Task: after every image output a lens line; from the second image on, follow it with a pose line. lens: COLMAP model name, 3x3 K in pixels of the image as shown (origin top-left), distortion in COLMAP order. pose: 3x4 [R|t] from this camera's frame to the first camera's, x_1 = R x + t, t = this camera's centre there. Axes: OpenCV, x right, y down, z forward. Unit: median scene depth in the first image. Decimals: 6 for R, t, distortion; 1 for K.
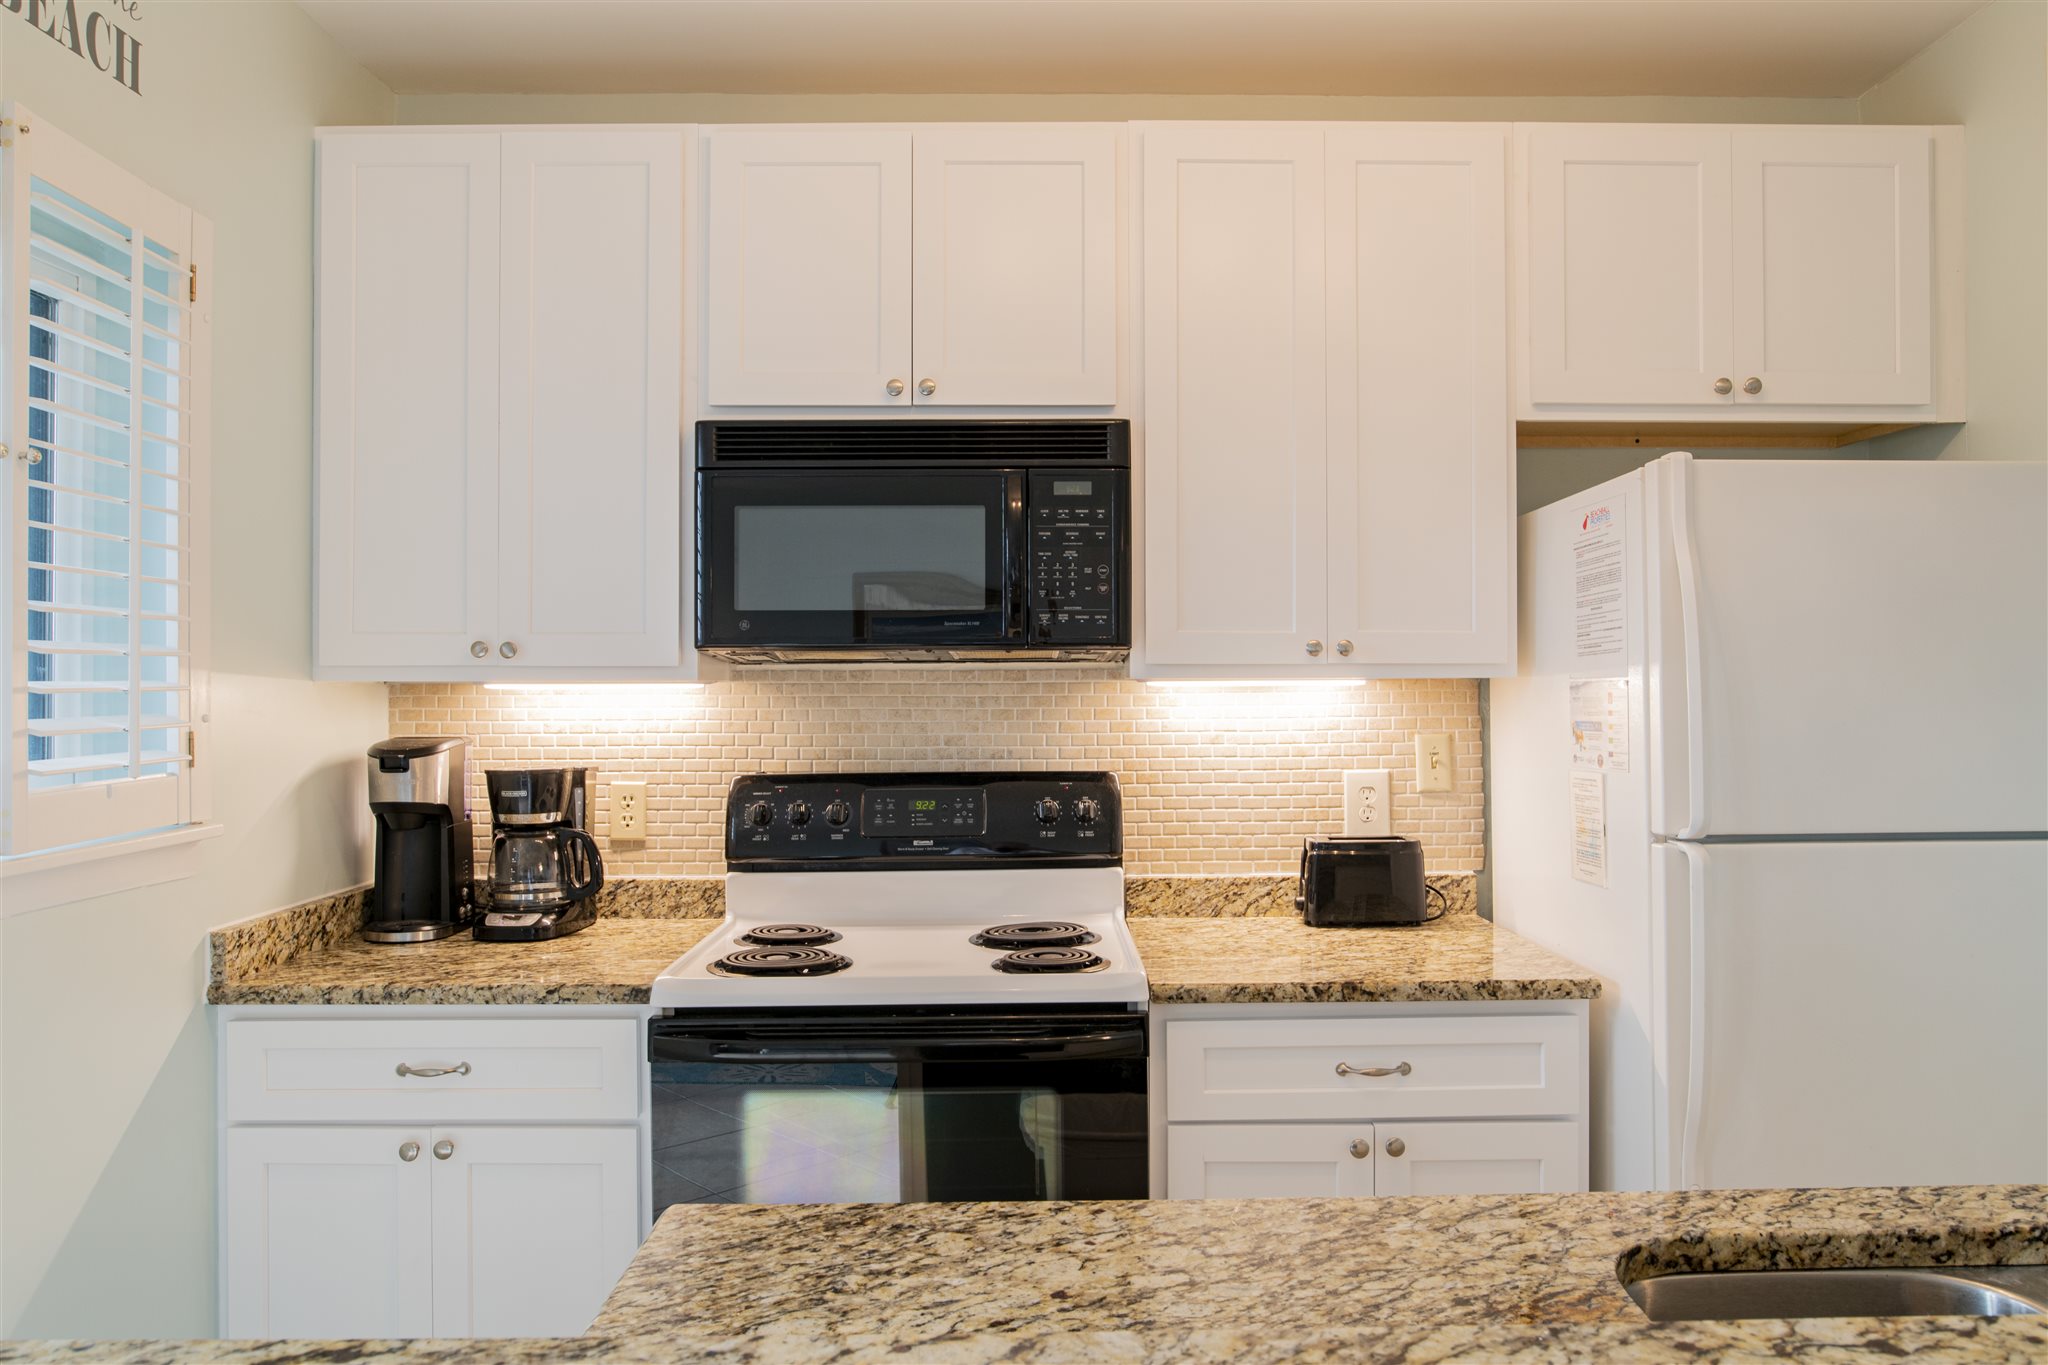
lens RADIAL K [[1451.2, 0, 1024.0], [0, 1451.2, 682.5], [0, 0, 1]] dist [-0.015630, -0.000266]
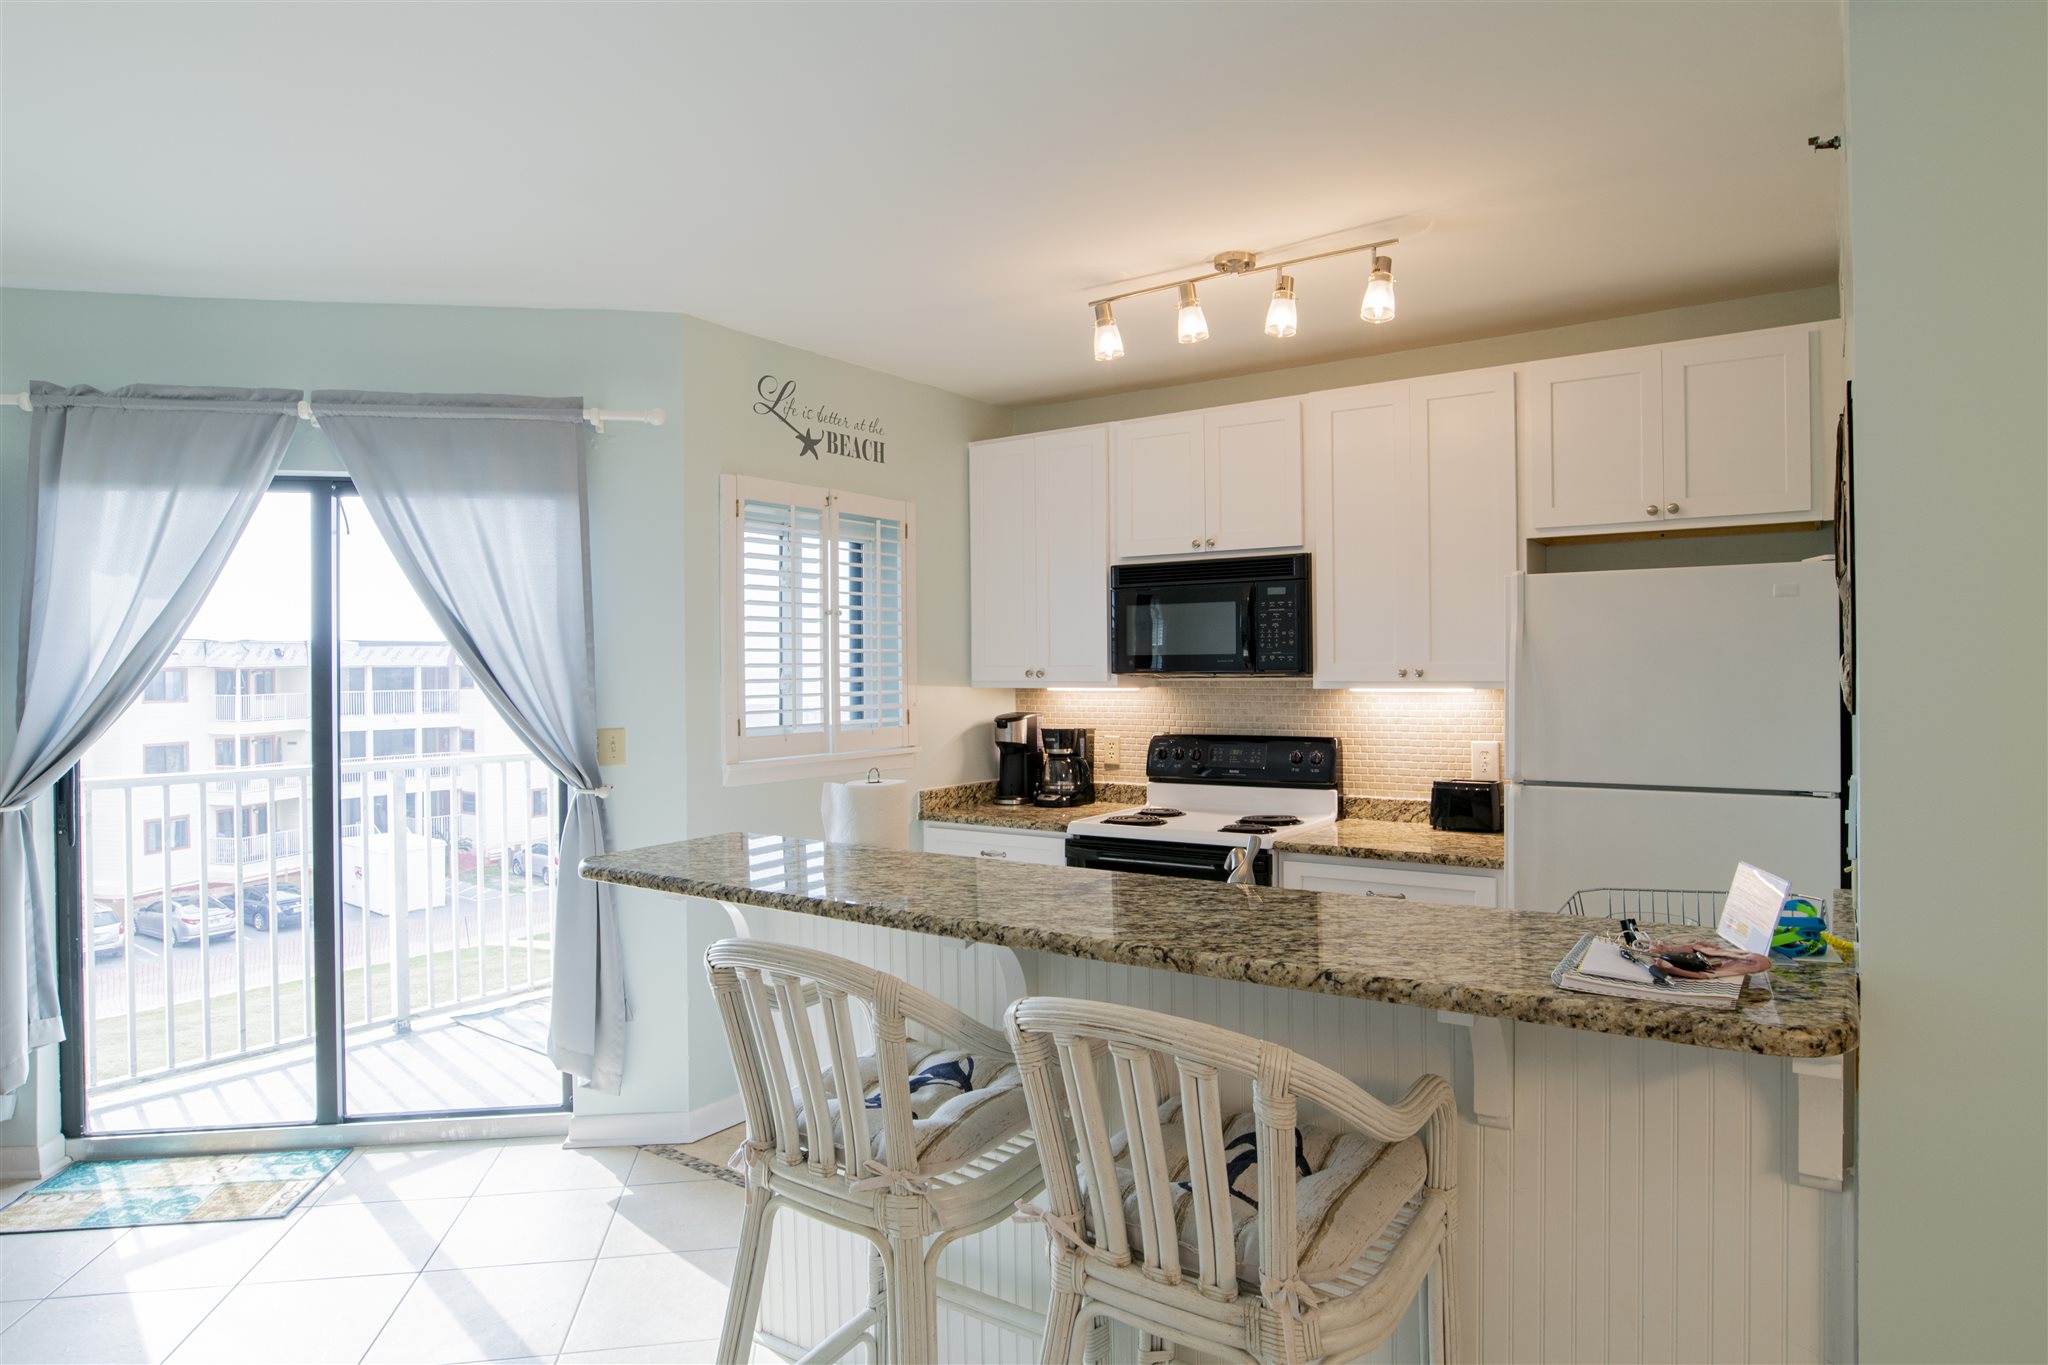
lens RADIAL K [[1191.8, 0, 1024.0], [0, 1191.8, 682.5], [0, 0, 1]] dist [0.000415, 0.000179]
pose [[0.815199, 0.002650, -0.579174, 0.652234], [0.009436, 0.999796, 0.017856, -0.040981], [0.579104, -0.020022, 0.815008, -0.476445]]
